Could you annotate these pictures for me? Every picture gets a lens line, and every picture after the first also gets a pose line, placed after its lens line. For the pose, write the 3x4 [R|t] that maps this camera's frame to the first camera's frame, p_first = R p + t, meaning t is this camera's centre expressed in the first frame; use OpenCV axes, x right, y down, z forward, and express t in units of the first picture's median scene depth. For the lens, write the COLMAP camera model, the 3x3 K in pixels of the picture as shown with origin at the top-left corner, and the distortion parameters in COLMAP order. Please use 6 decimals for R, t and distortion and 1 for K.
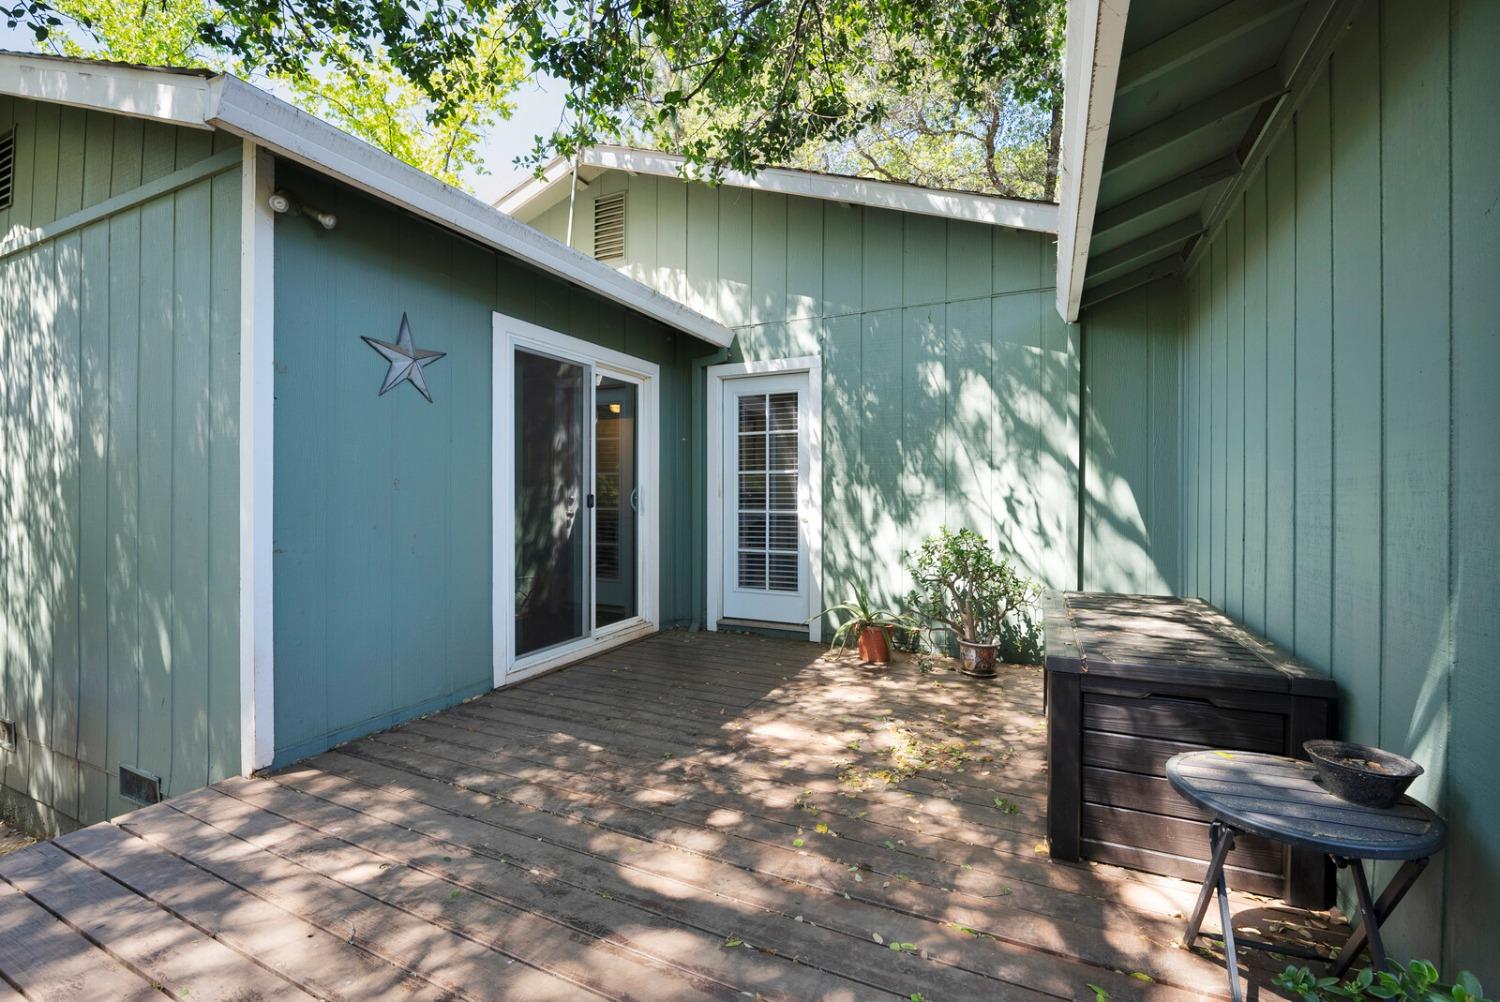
lens RADIAL K [[617.7, 0, 752.8], [0, 617.7, 494.4], [0, 0, 1]] dist [-0.011811, -0.000294]
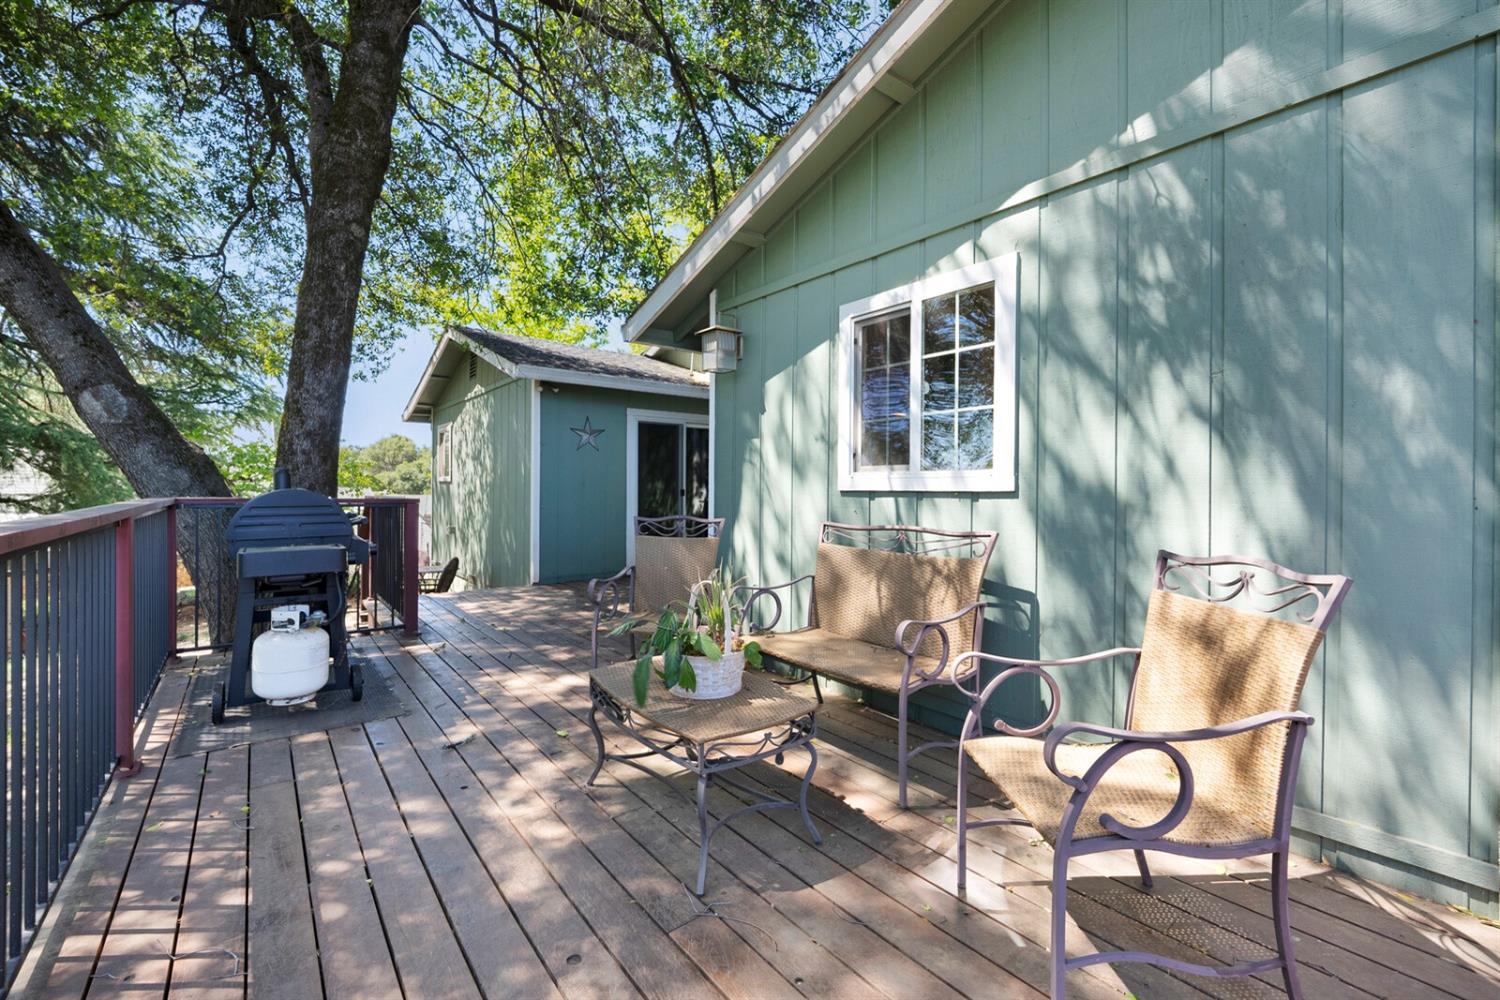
lens RADIAL K [[617.7, 0, 752.8], [0, 617.7, 493.4], [0, 0, 1]] dist [-0.011811, -0.000294]
pose [[0.894231, -0.003303, -0.447593, 1.092696], [-0.000961, 0.999956, -0.009299, 0.038900], [0.447604, 0.008745, 0.894189, -0.887891]]
